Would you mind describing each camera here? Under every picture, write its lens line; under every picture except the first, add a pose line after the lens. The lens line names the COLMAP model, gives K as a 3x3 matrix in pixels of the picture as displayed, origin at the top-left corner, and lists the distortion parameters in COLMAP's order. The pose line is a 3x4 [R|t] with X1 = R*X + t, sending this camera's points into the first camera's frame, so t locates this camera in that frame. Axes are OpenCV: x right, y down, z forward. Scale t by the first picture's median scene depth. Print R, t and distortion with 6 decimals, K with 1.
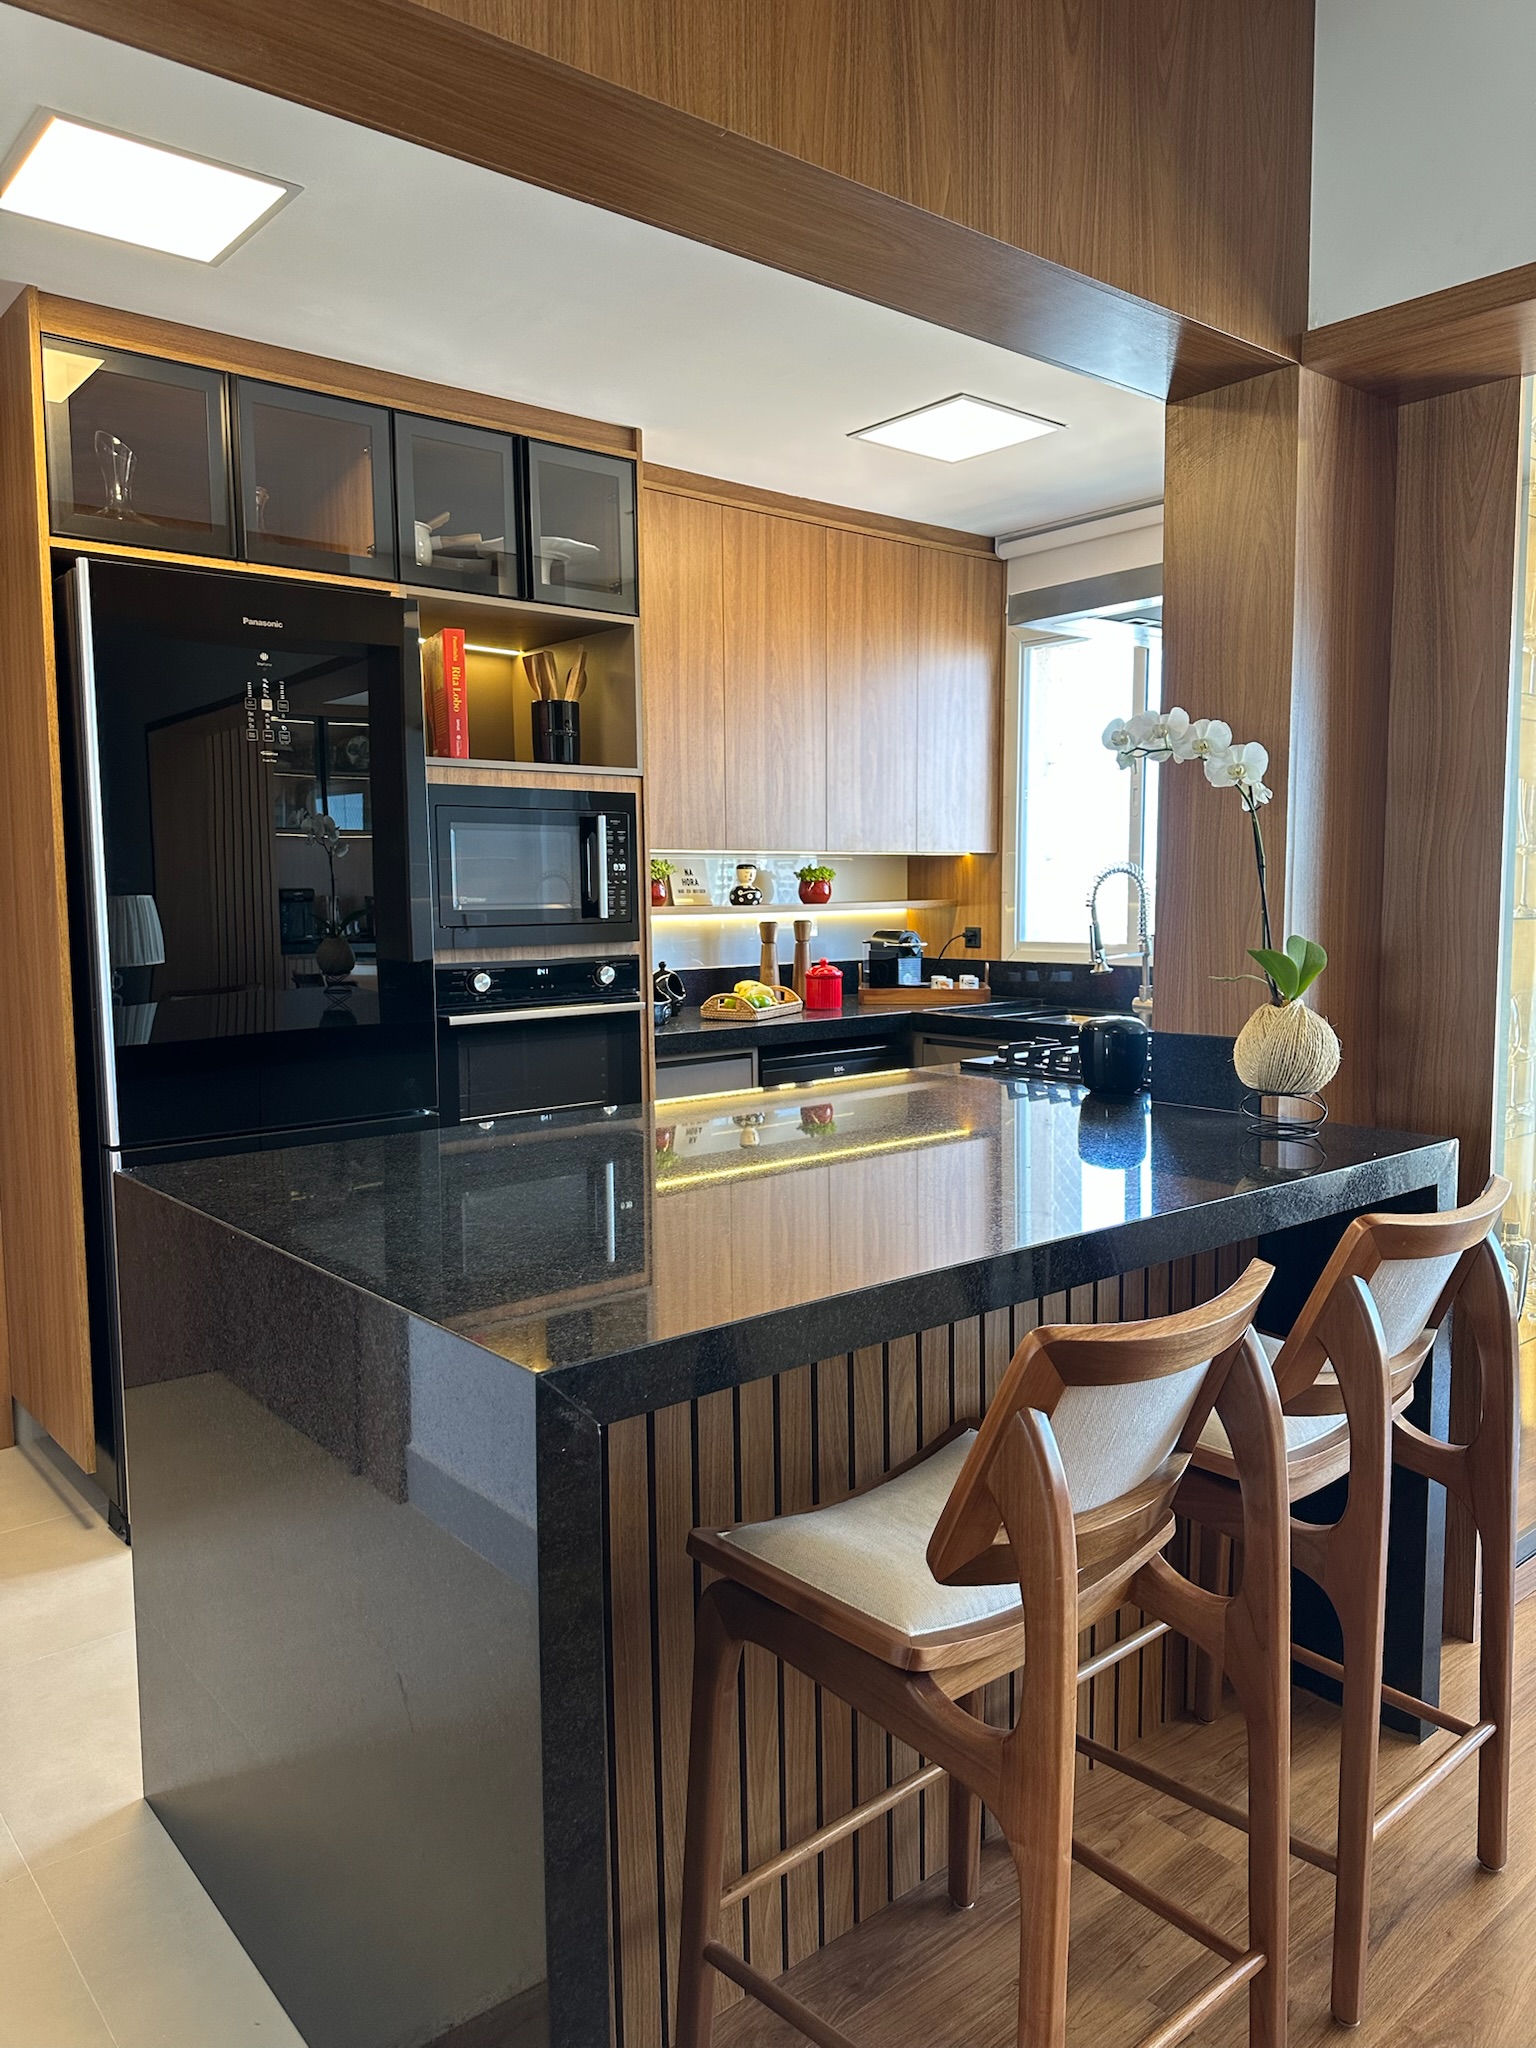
lens RADIAL K [[1443.7, 0, 767.5], [0, 1443.7, 1020.1], [0, 0, 1]] dist [0.050218, -0.055317]
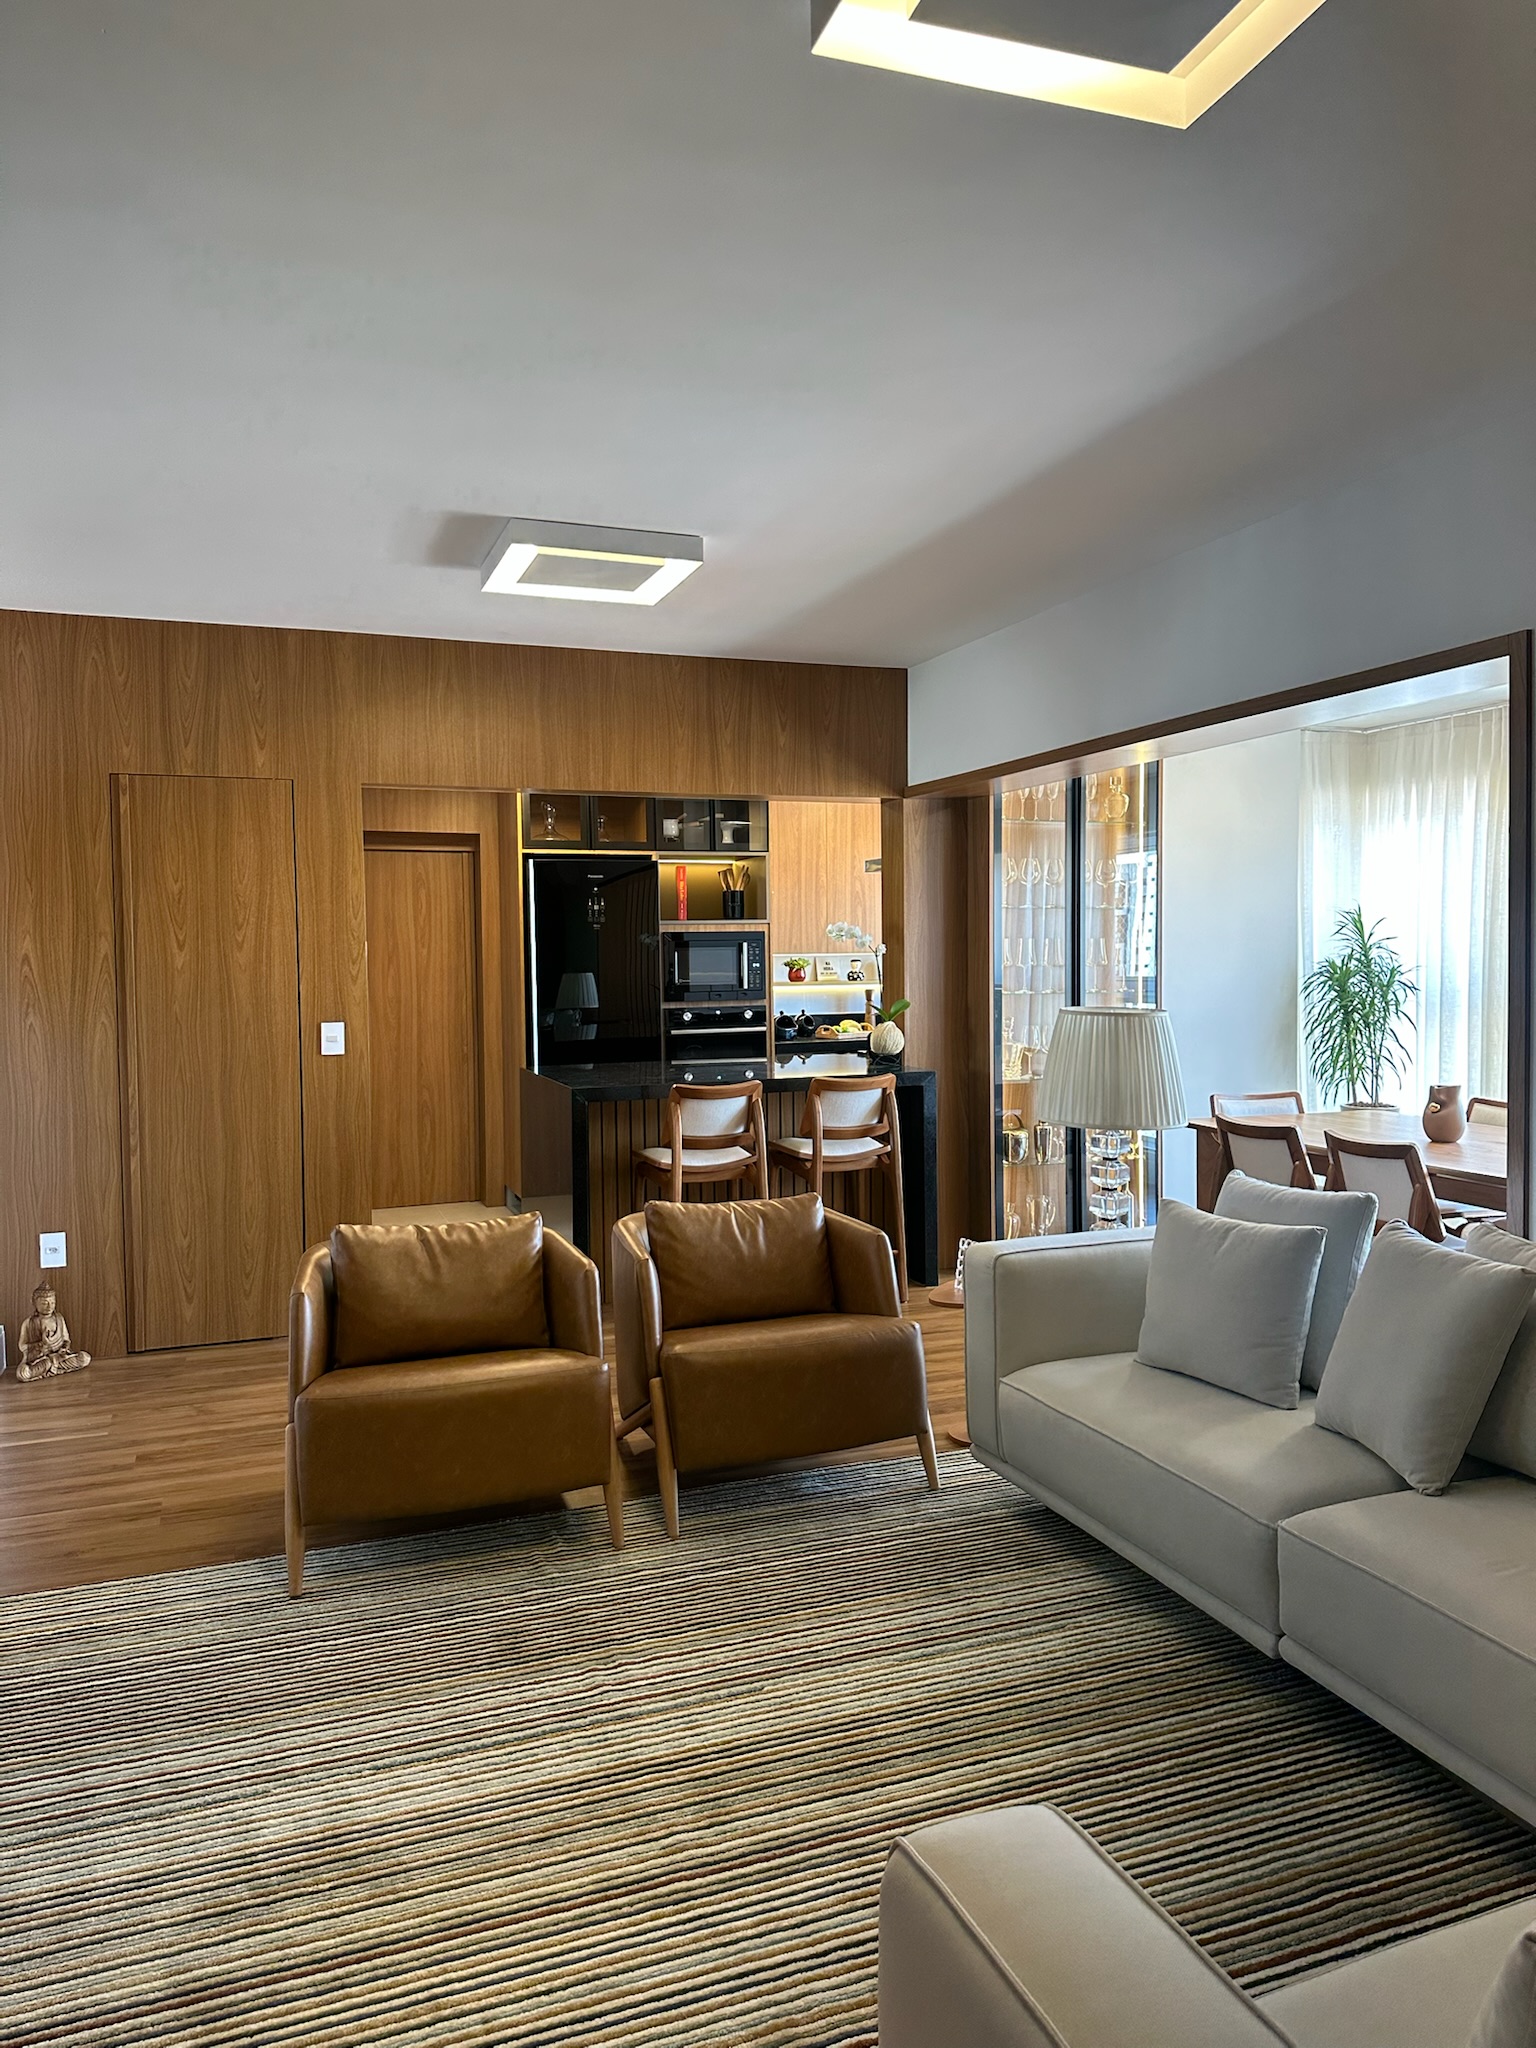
lens RADIAL K [[1443.7, 0, 790.0], [0, 1443.7, 1025.1], [0, 0, 1]] dist [0.050218, -0.055317]
pose [[0.944644, 0.015287, -0.327740, 0.716167], [-0.027710, 0.999062, -0.033268, 0.060215], [0.326924, 0.040508, 0.944182, -1.129704]]
